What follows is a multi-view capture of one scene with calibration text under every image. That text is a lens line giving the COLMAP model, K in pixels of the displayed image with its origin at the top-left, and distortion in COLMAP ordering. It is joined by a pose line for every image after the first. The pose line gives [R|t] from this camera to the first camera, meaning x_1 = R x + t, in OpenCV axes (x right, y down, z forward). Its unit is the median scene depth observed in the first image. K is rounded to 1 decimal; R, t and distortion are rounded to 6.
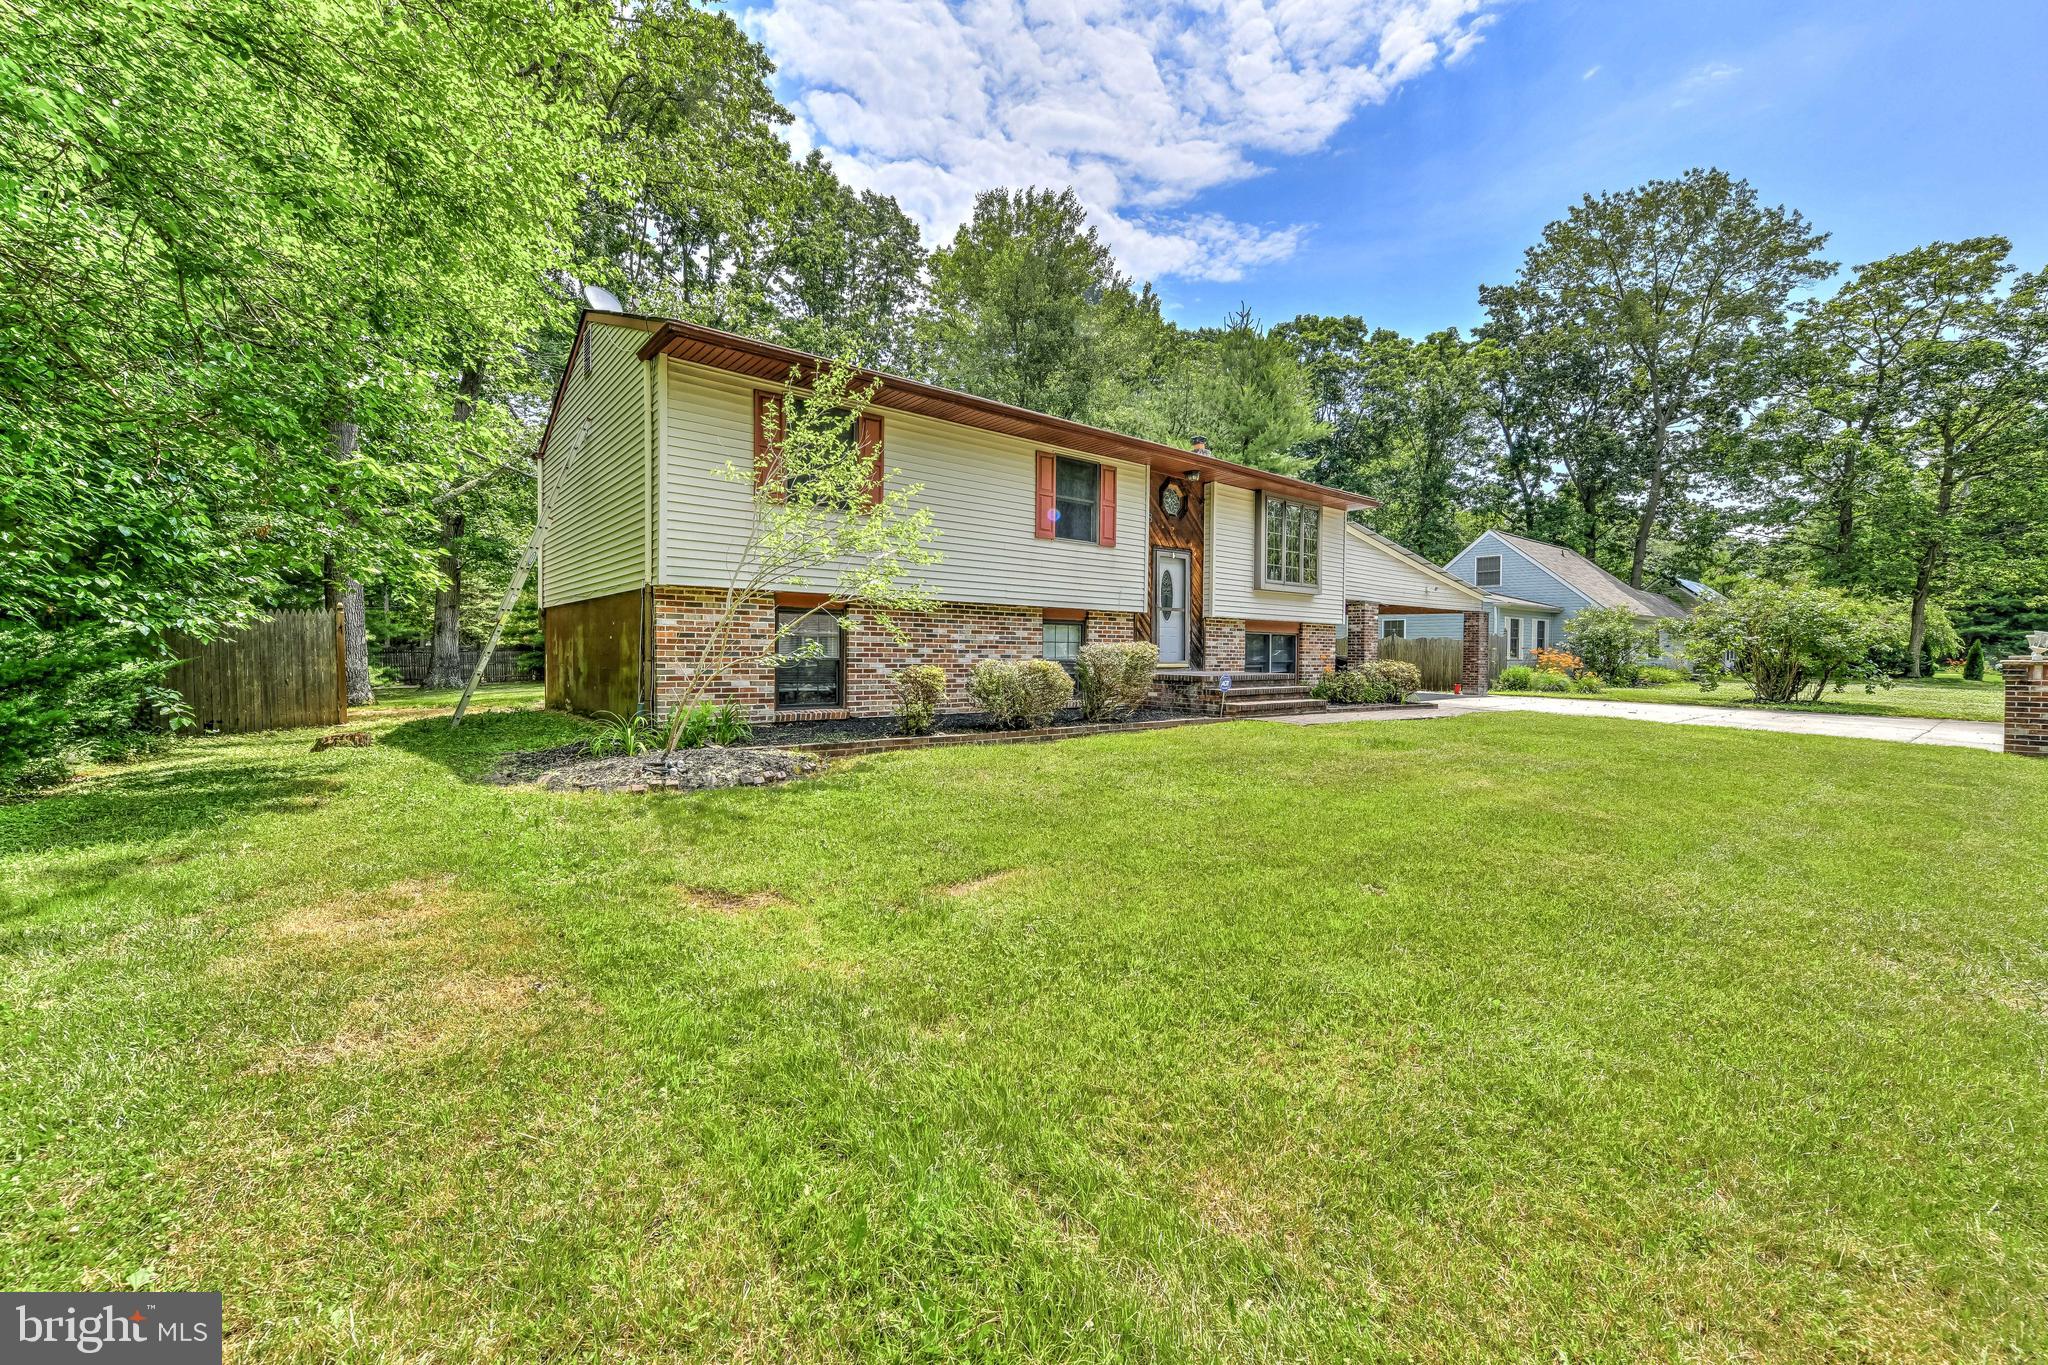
lens RADIAL K [[797.5, 0, 1024.8], [0, 797.5, 653.0], [0, 0, 1]] dist [-0.000246, -0.000004]
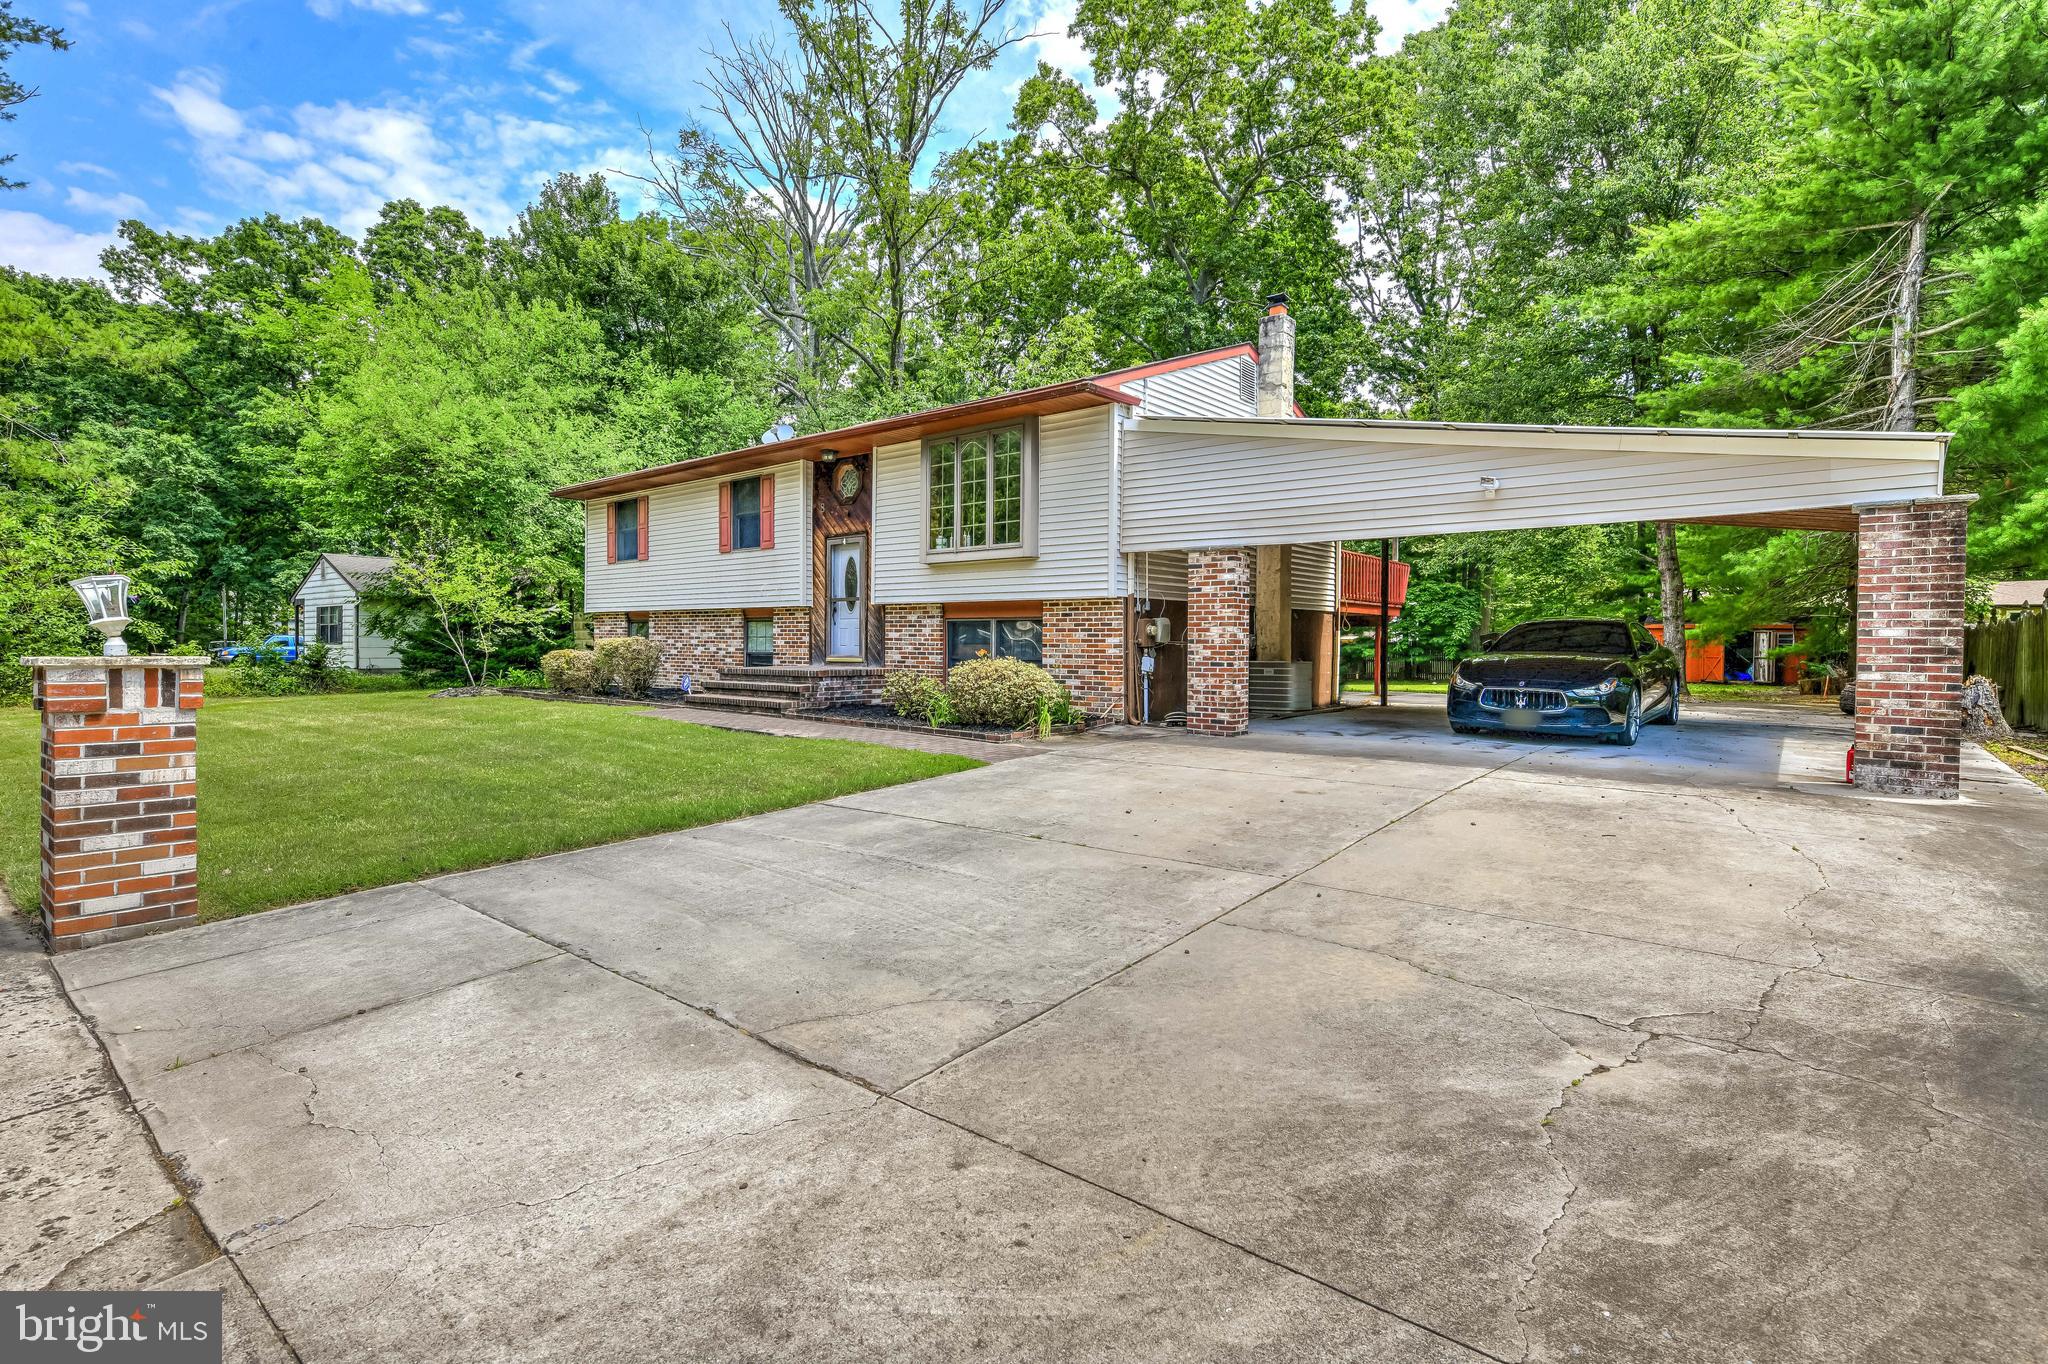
lens RADIAL K [[954.6, 0, 1024.0], [0, 954.6, 682.0], [0, 0, 1]] dist [-0.000835, -0.000182]
pose [[0.184891, 0.033677, -0.982182, 1.326704], [-0.002919, 0.999427, 0.033719, 0.003481], [0.982755, -0.003368, 0.184883, 1.004980]]
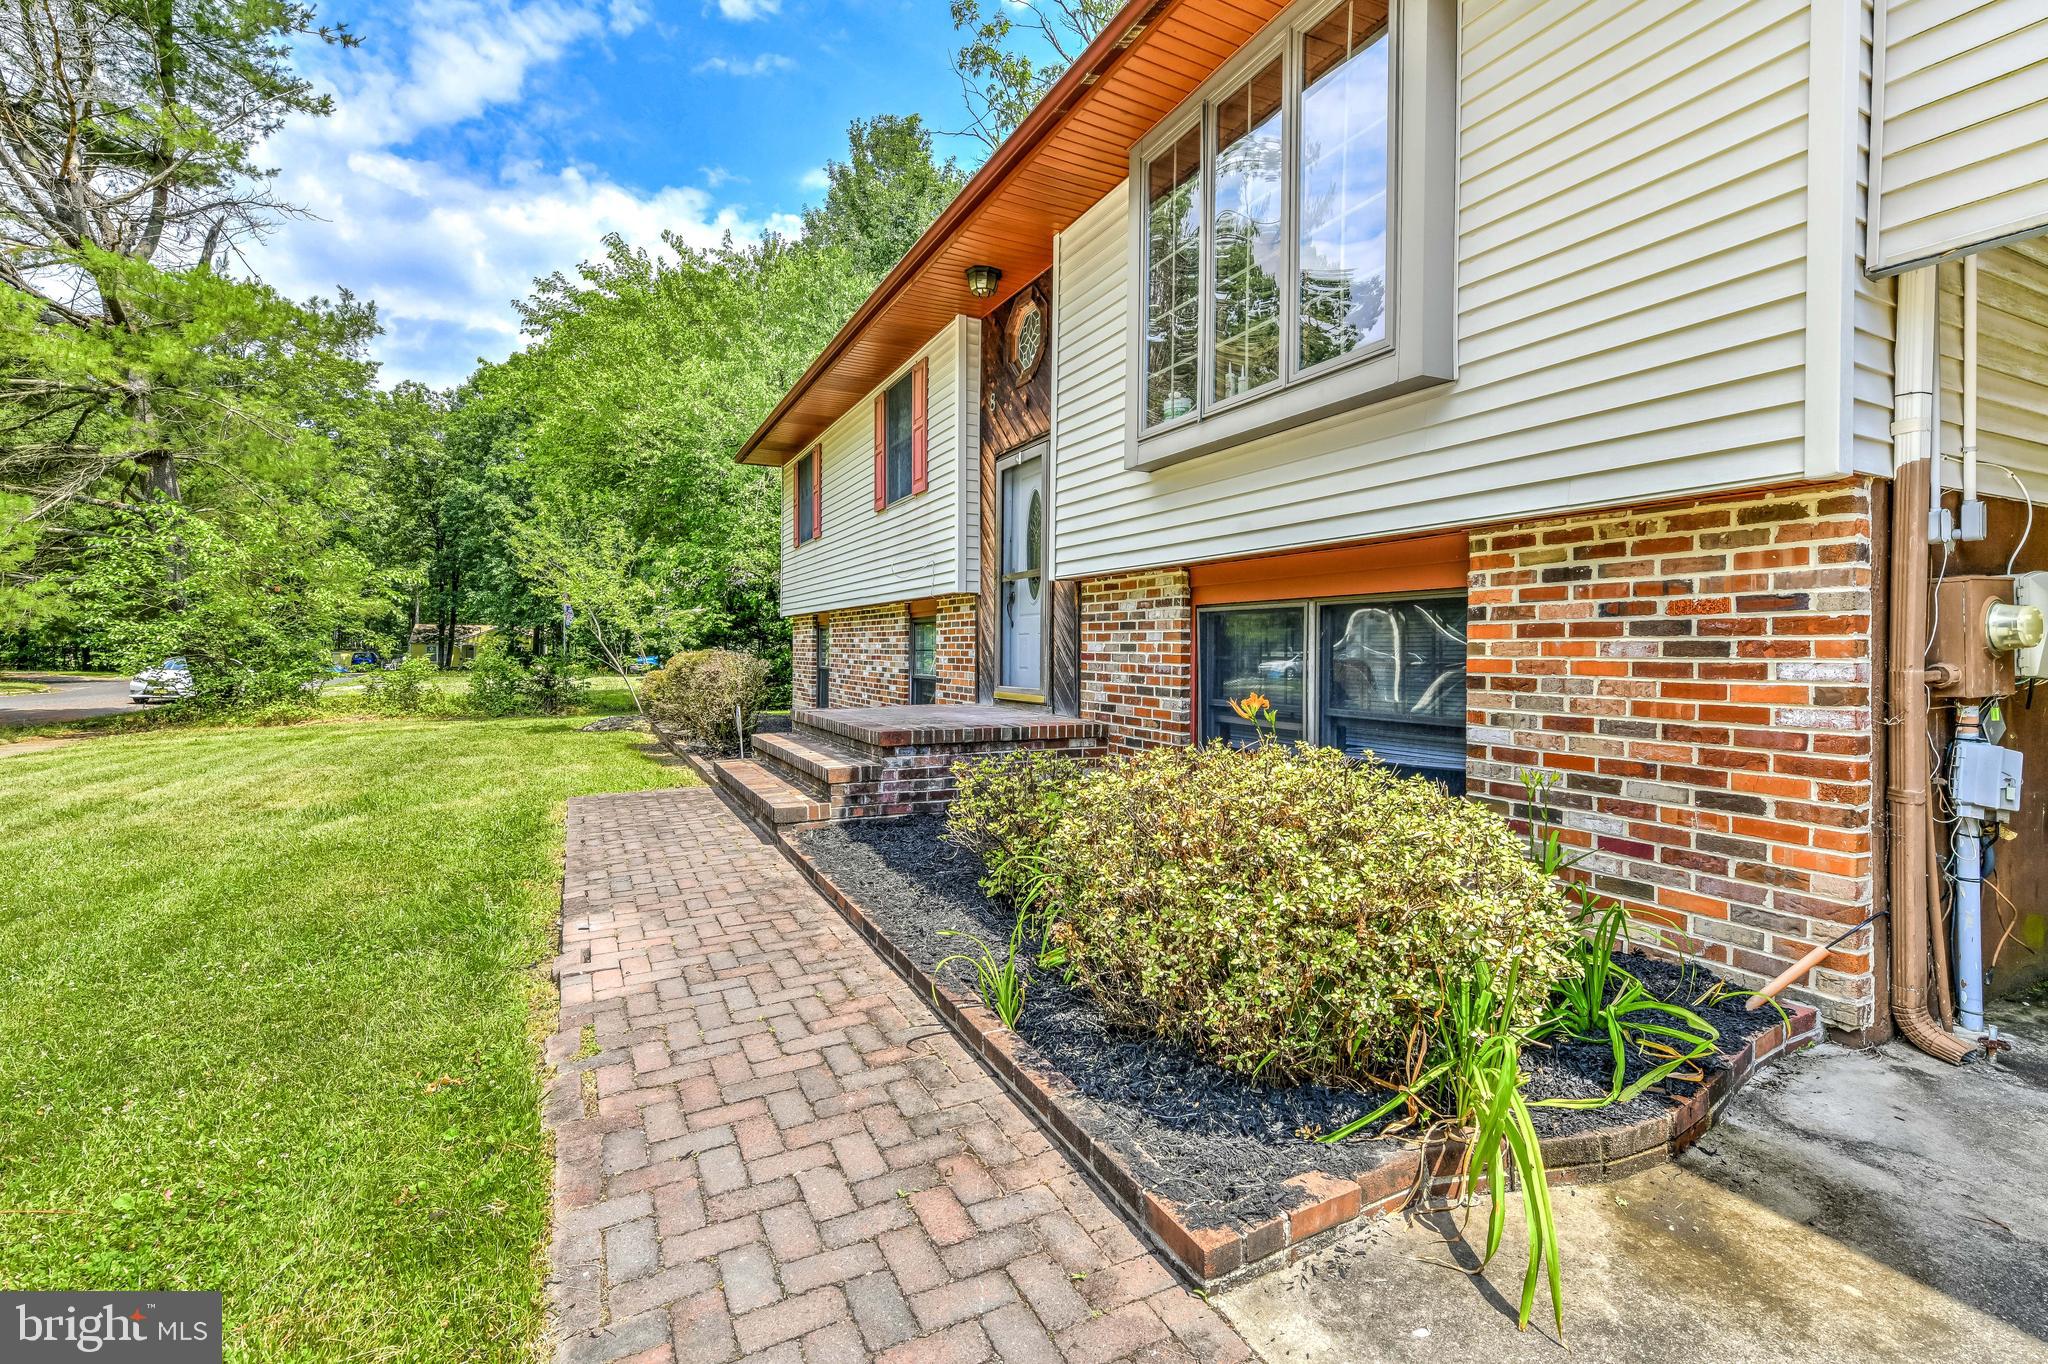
lens RADIAL K [[917.9, 0, 1033.6], [0, 917.9, 658.8], [0, 0, 1]] dist [0.003004, 0.000342]
pose [[-0.220258, -0.000600, -0.975442, 0.704114], [-0.007182, 0.999974, 0.001006, -0.006908], [0.975415, 0.007227, -0.220256, 1.130420]]
